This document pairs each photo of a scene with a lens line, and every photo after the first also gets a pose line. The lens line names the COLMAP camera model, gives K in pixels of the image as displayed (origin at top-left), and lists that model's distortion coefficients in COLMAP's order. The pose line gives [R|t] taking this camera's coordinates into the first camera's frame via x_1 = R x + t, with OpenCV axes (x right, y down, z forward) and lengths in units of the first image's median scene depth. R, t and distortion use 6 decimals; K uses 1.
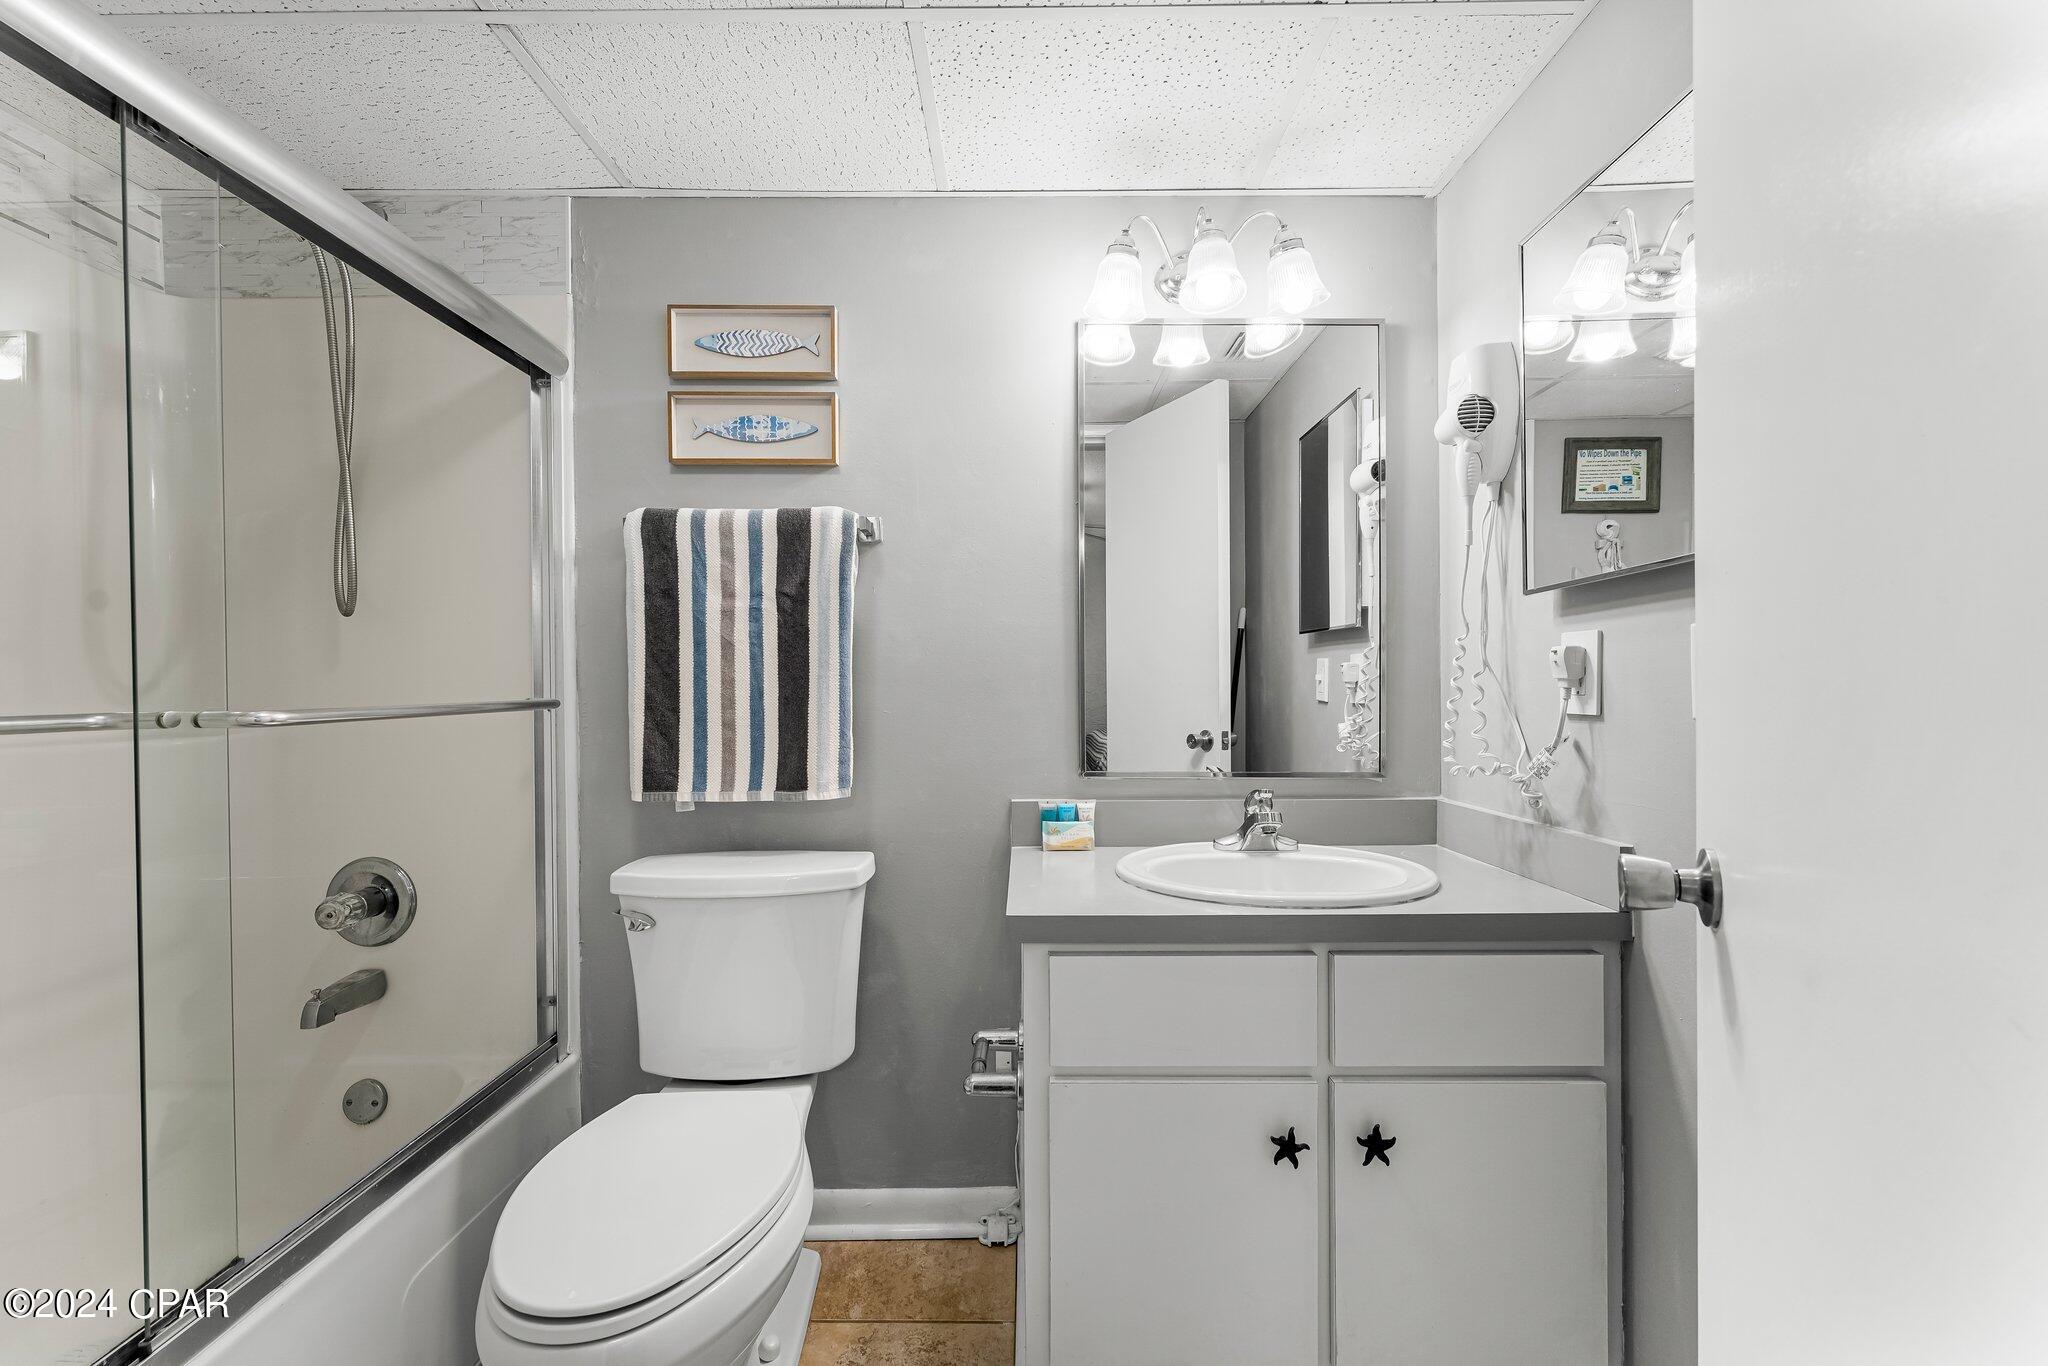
lens RADIAL K [[839.9, 0, 1026.2], [0, 839.9, 688.3], [0, 0, 1]] dist [0.002046, 0.000233]
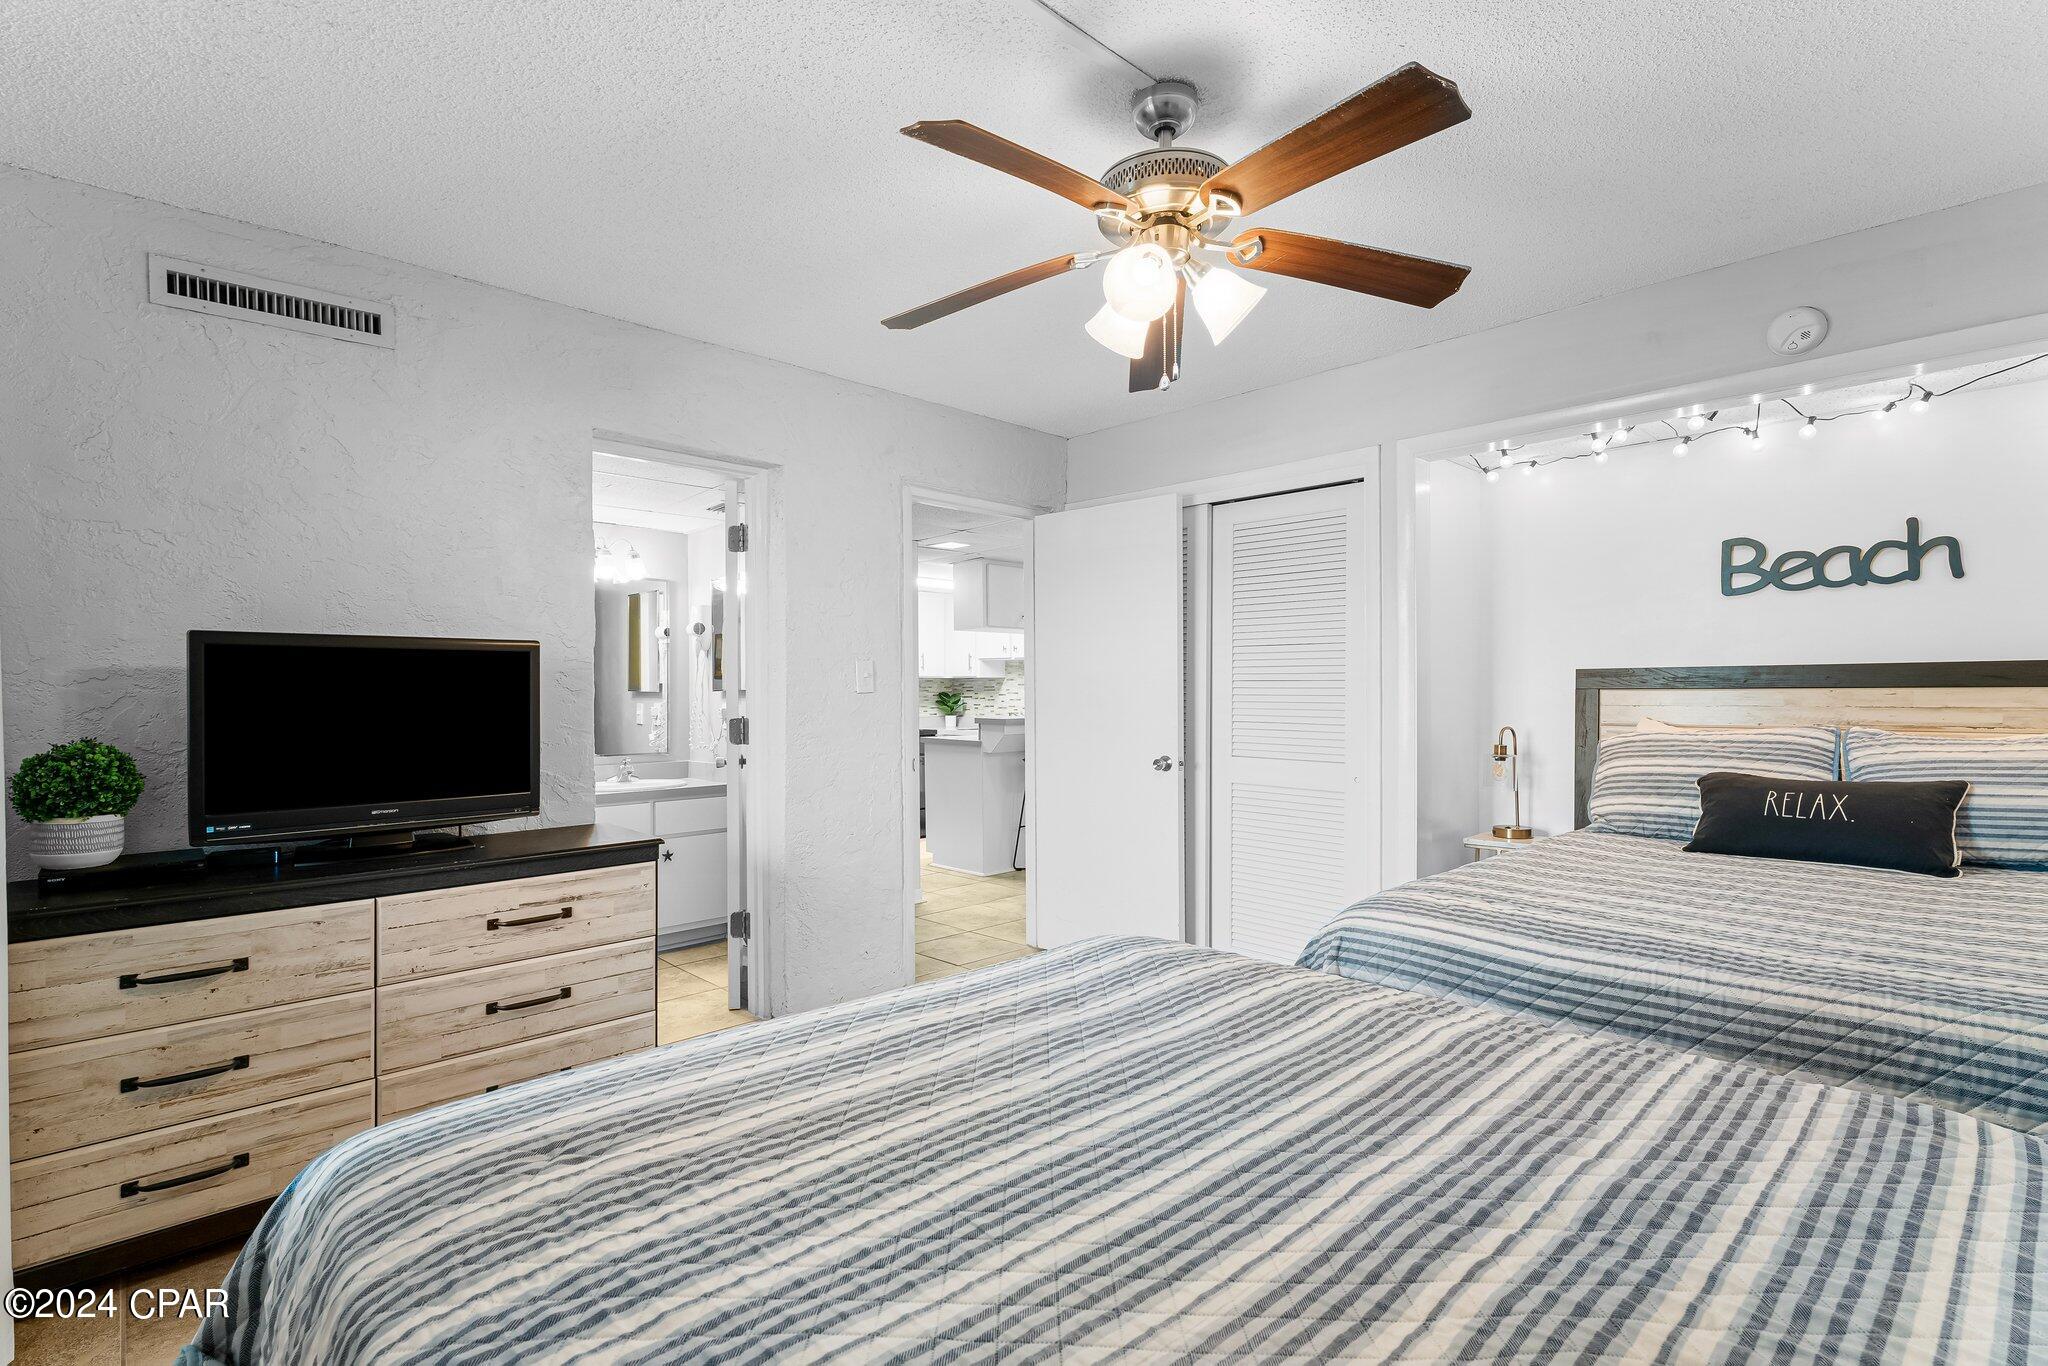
lens RADIAL K [[942.9, 0, 1011.4], [0, 942.9, 687.3], [0, 0, 1]] dist [0.000056, 0.000083]
pose [[0.726500, 0.004089, 0.687154, -0.742746], [0.007091, 0.999884, -0.013448, -0.047564], [-0.687130, 0.014642, 0.726387, -1.694836]]
